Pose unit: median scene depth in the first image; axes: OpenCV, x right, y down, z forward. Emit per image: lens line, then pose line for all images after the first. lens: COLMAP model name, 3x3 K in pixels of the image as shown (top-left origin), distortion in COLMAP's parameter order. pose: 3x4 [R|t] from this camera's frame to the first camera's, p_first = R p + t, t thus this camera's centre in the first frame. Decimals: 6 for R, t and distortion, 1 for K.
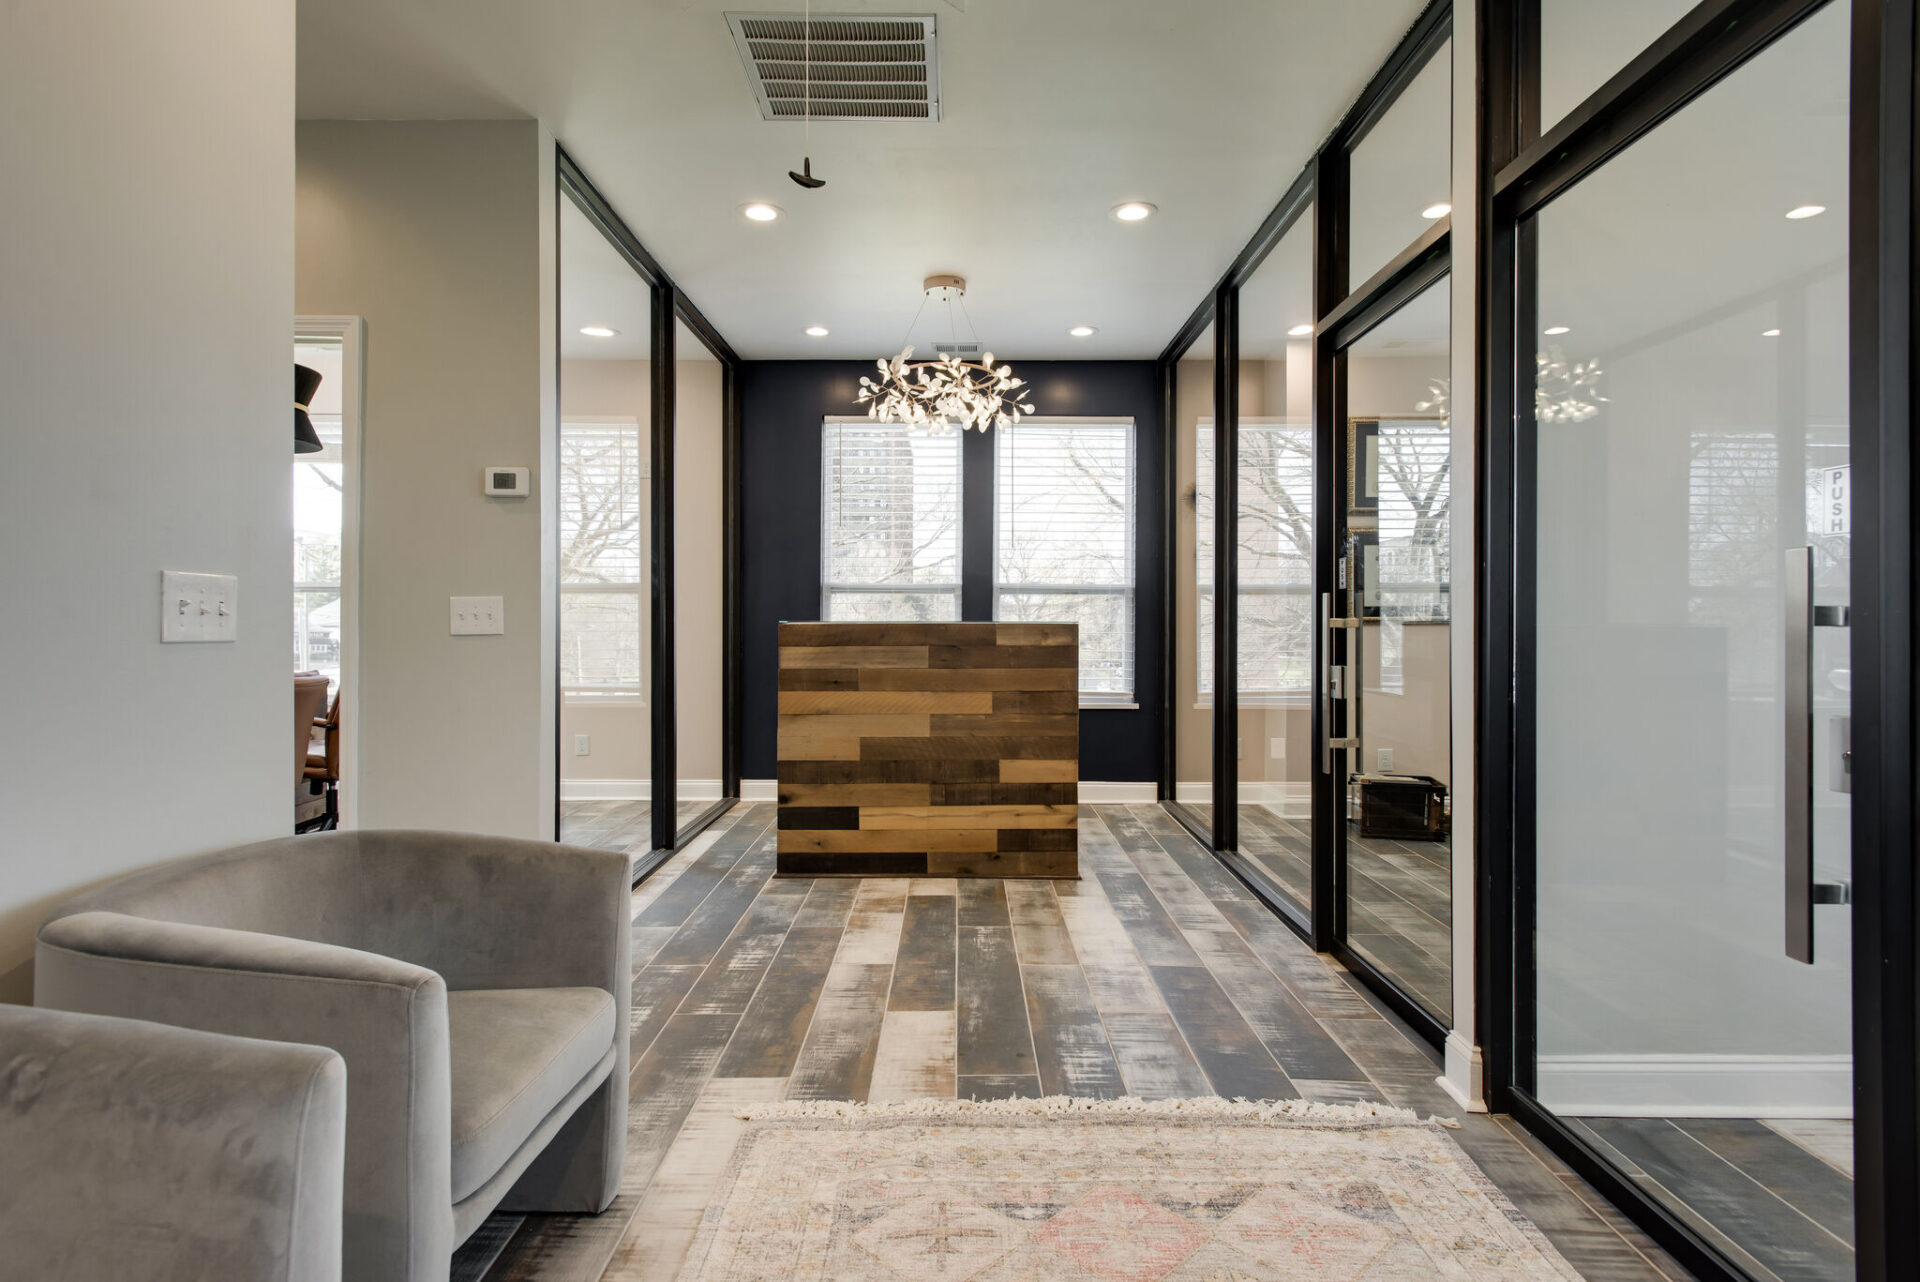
lens RADIAL K [[909.1, 0, 973.3], [0, 909.1, 636.0], [0, 0, 1]] dist [0.010919, -0.004516]
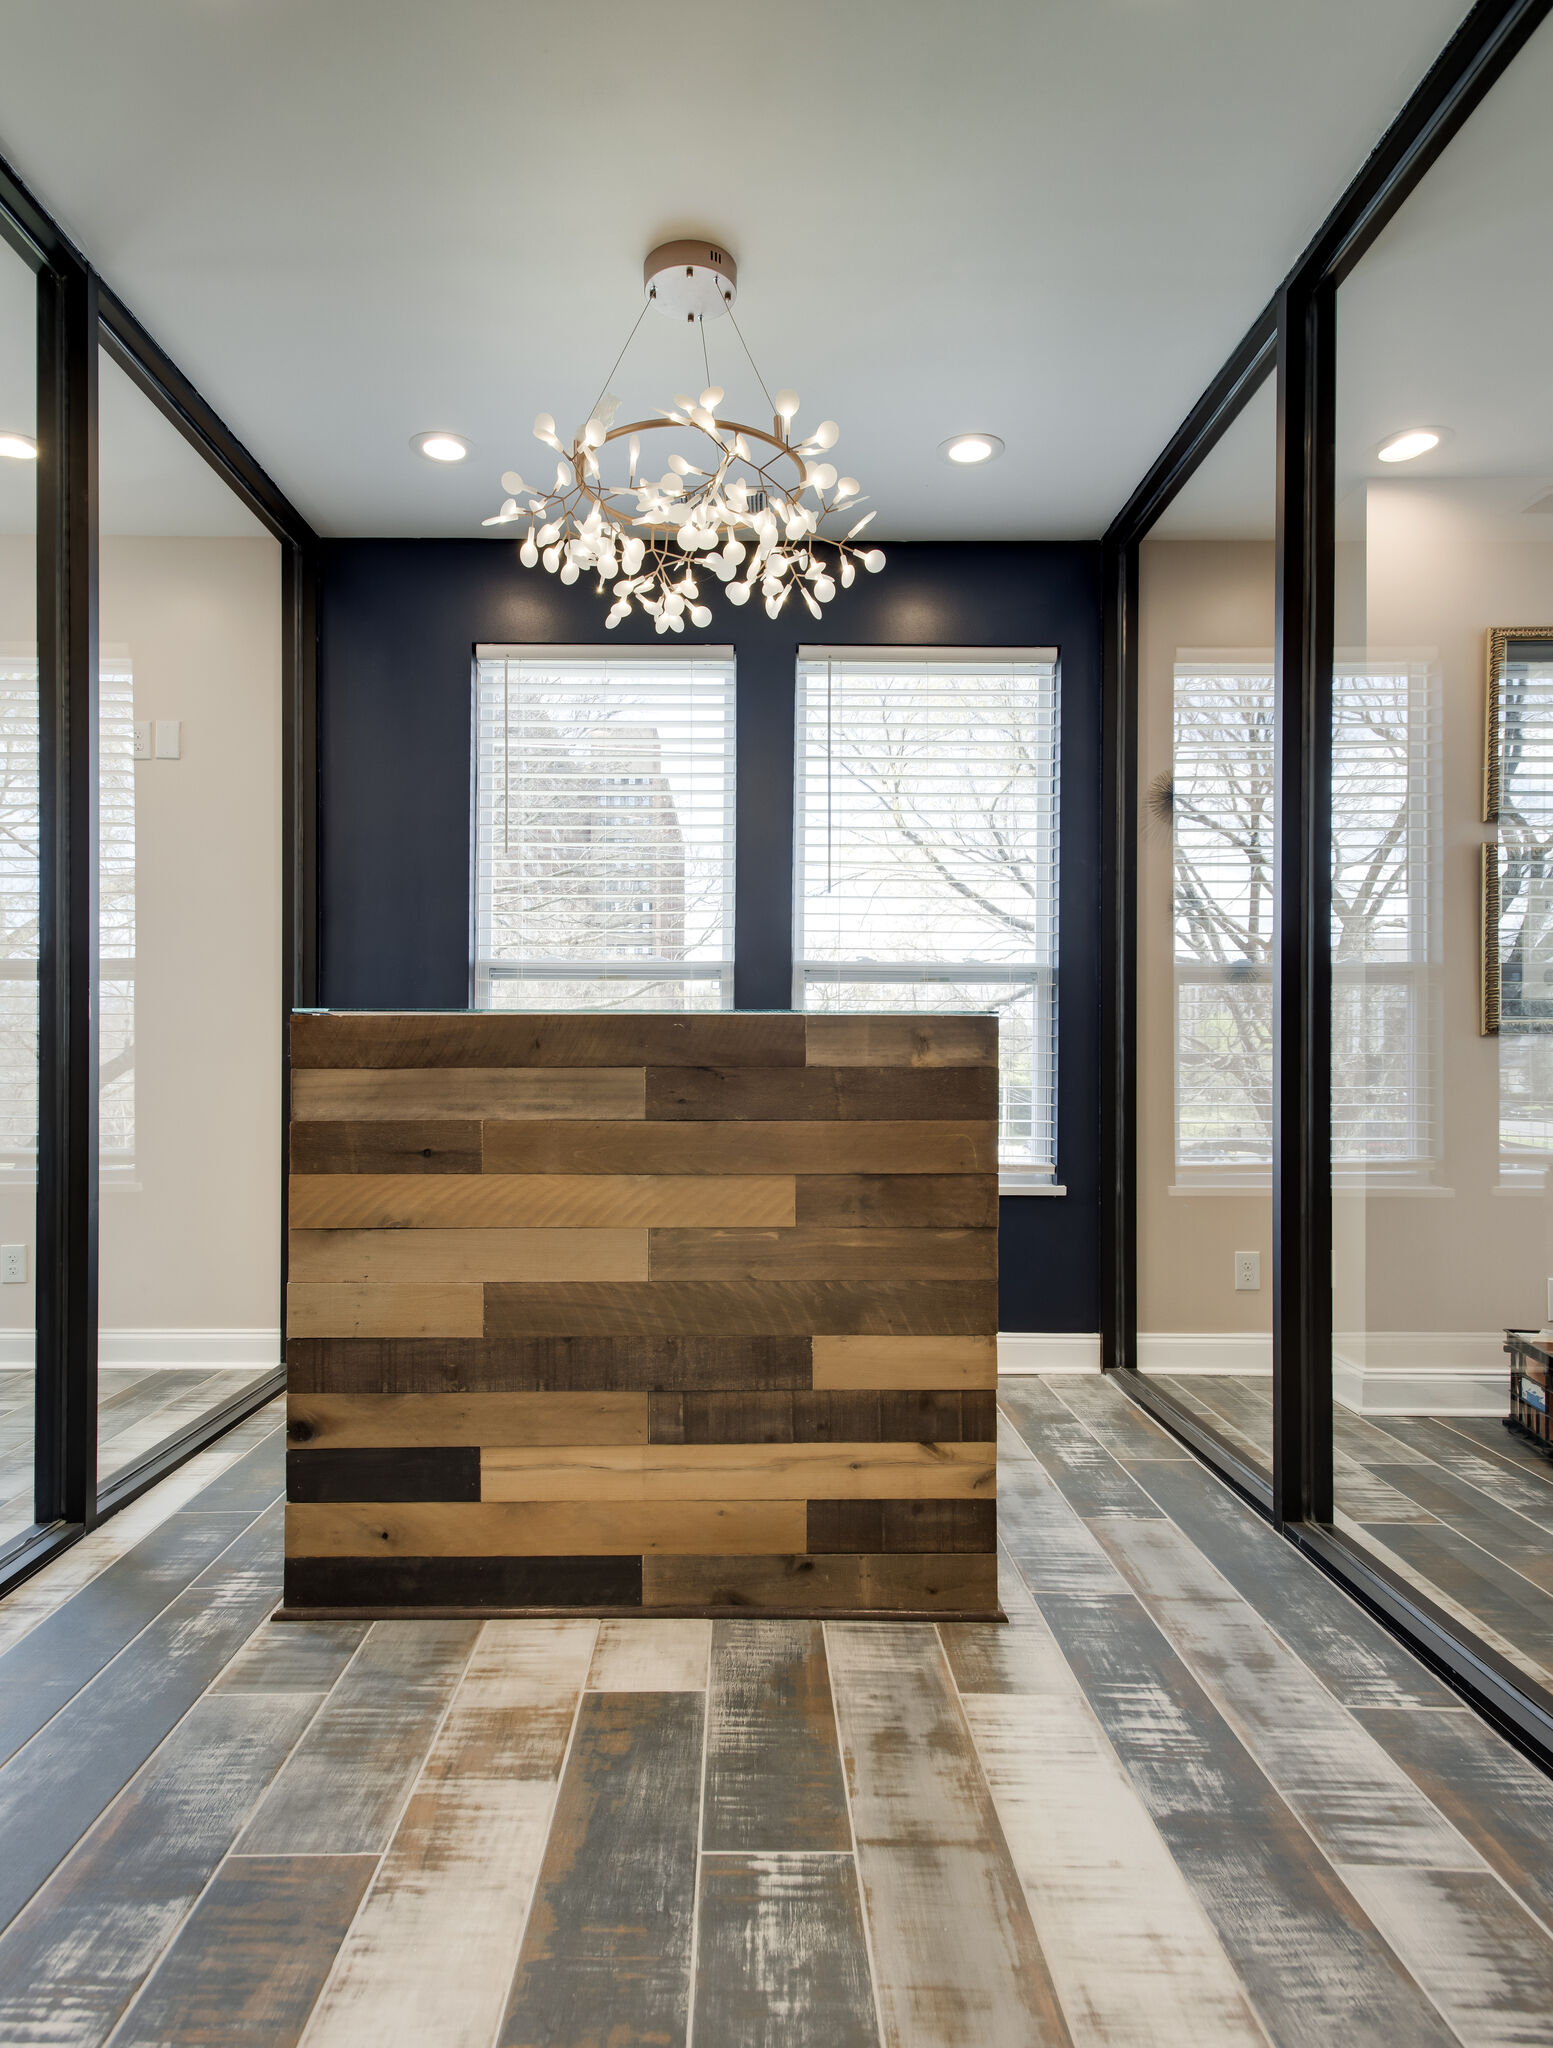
lens RADIAL K [[1215.6, 0, 777.3], [0, 1215.6, 1060.4], [0, 0, 1]] dist [0.013539, -0.001735]
pose [[0.999899, 0.001302, 0.014135, 0.004118], [-0.001147, 0.999939, -0.010956, 0.013801], [-0.014148, 0.010939, 0.999840, 0.429497]]
